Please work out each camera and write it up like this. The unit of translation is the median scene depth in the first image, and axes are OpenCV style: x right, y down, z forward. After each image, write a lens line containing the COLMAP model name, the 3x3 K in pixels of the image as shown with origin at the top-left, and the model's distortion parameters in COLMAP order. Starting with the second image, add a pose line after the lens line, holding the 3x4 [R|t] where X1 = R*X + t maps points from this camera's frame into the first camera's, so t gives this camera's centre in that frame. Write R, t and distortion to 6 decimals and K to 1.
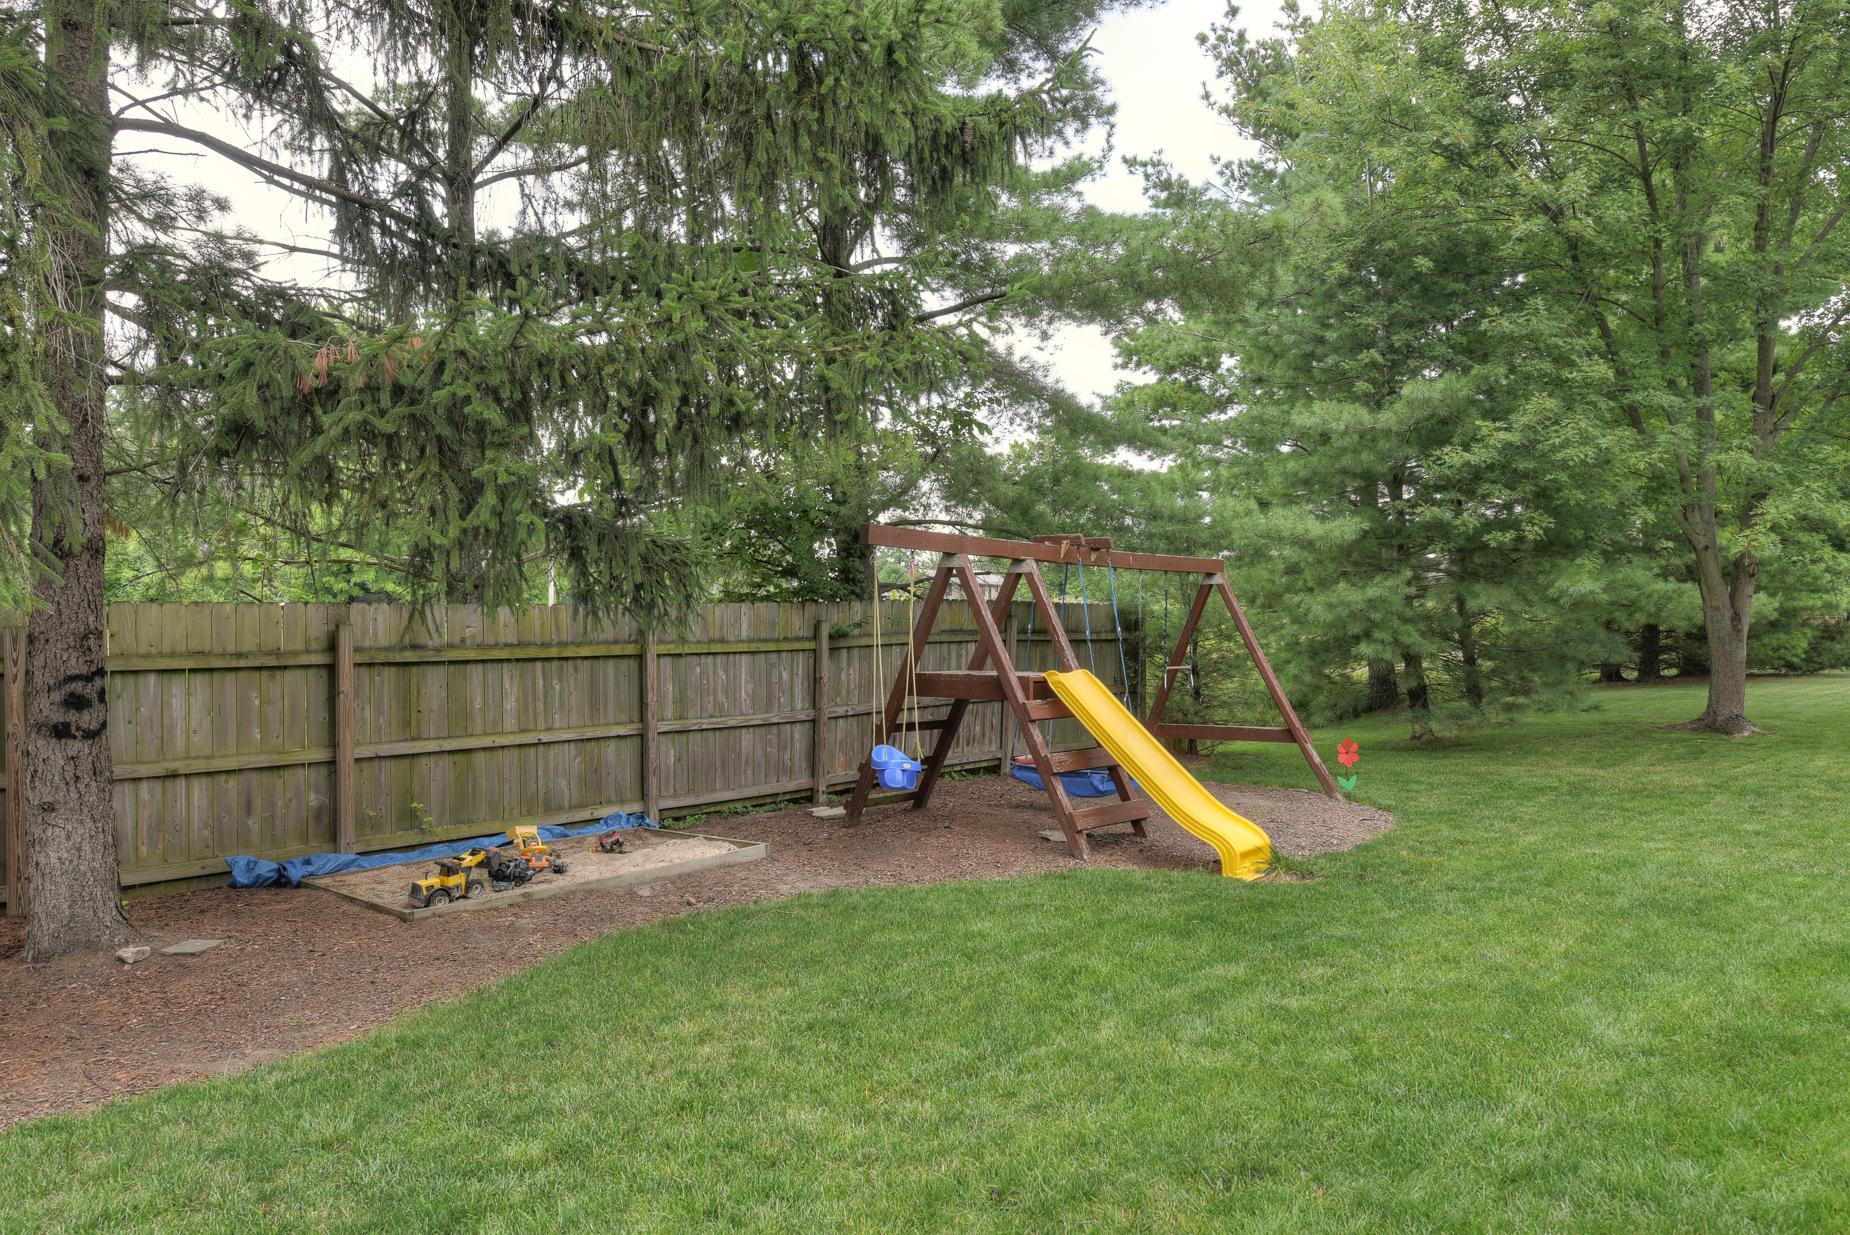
lens RADIAL K [[1202.5, 0, 925.0], [0, 1202.5, 617.5], [0, 0, 1]] dist [-0.004658, -0.000924]
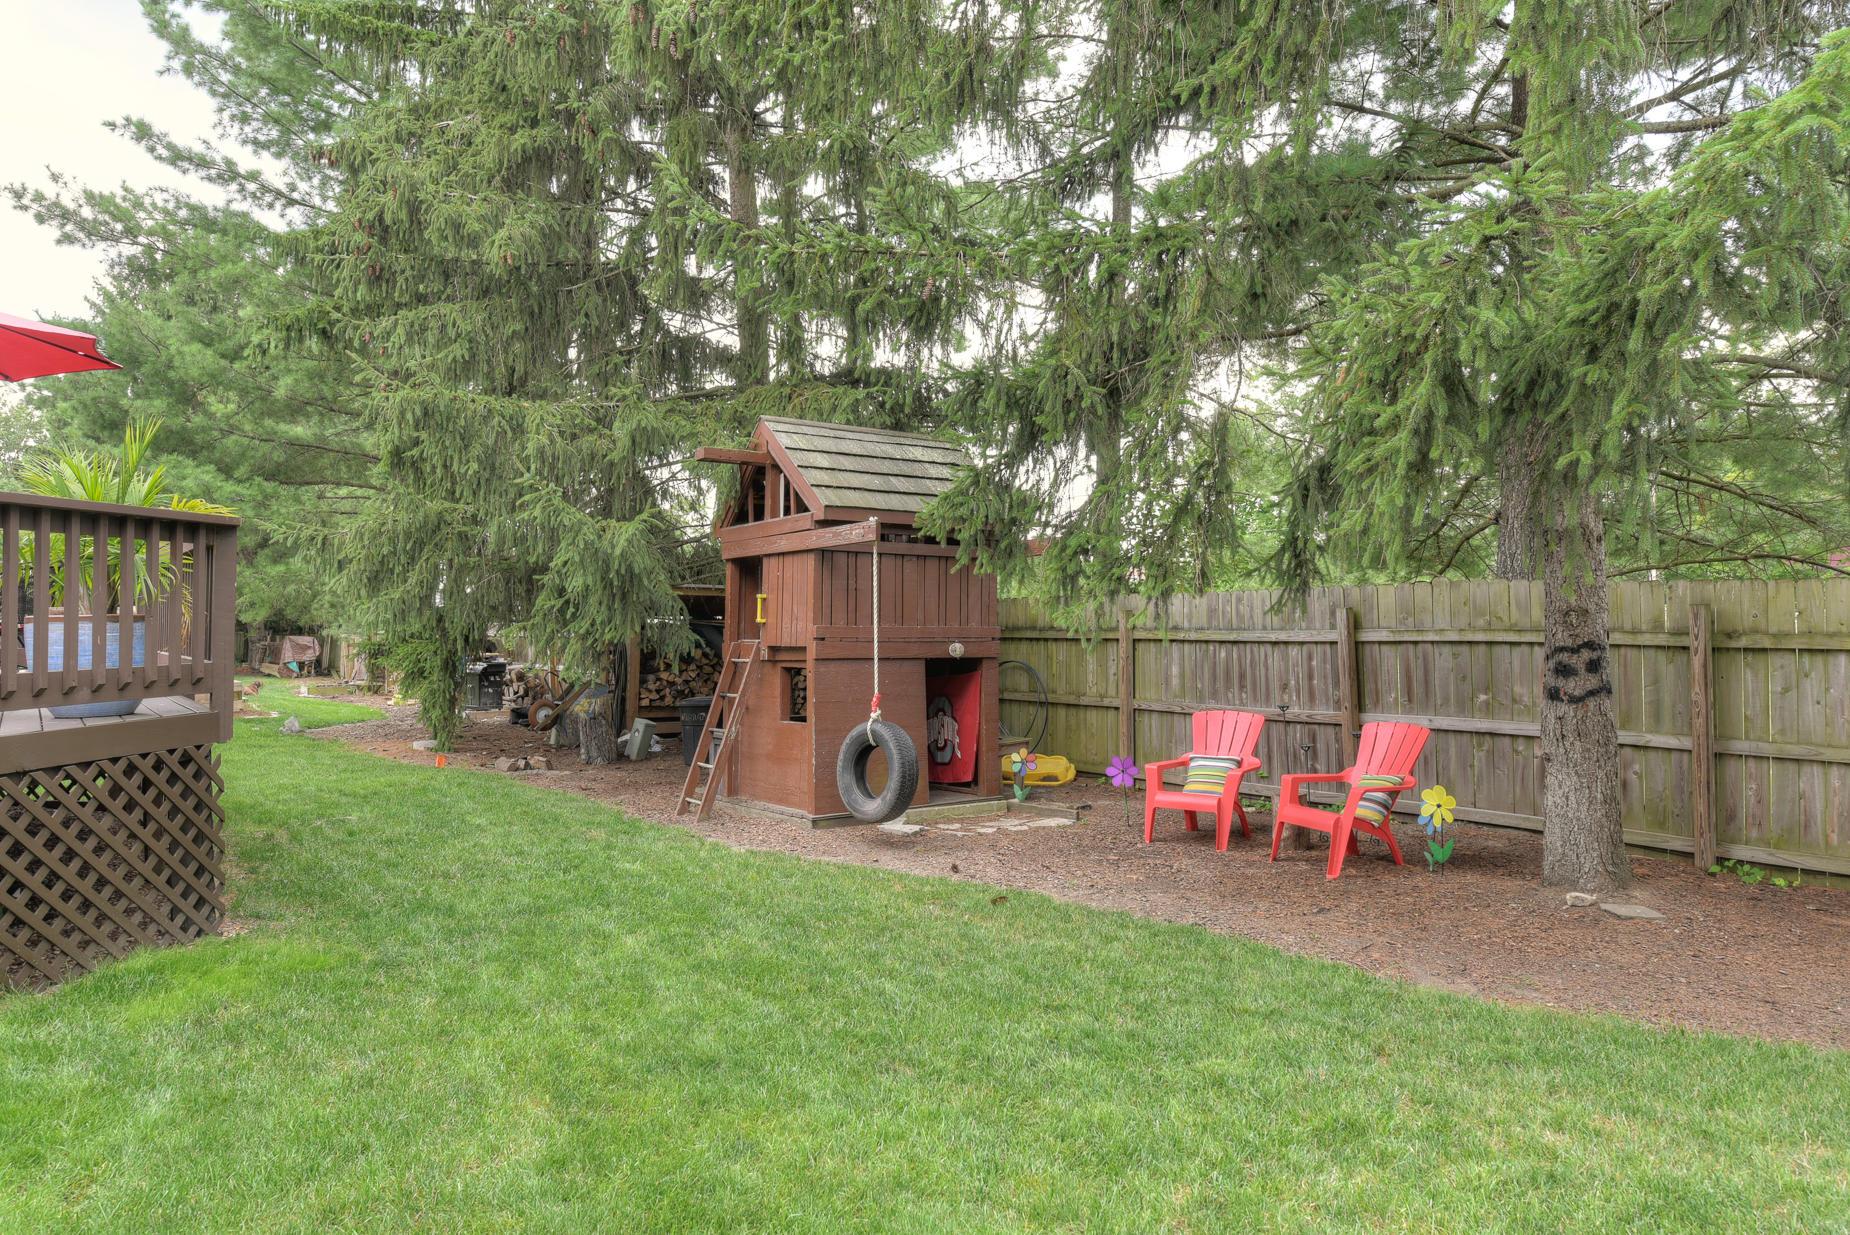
lens RADIAL K [[1202.5, 0, 925.0], [0, 1202.5, 617.5], [0, 0, 1]] dist [-0.004658, -0.000924]
pose [[-0.188565, 0.001701, -0.982059, 0.374692], [0.014161, 0.999899, -0.000987, 0.008315], [0.981959, -0.014093, -0.188570, 0.423069]]
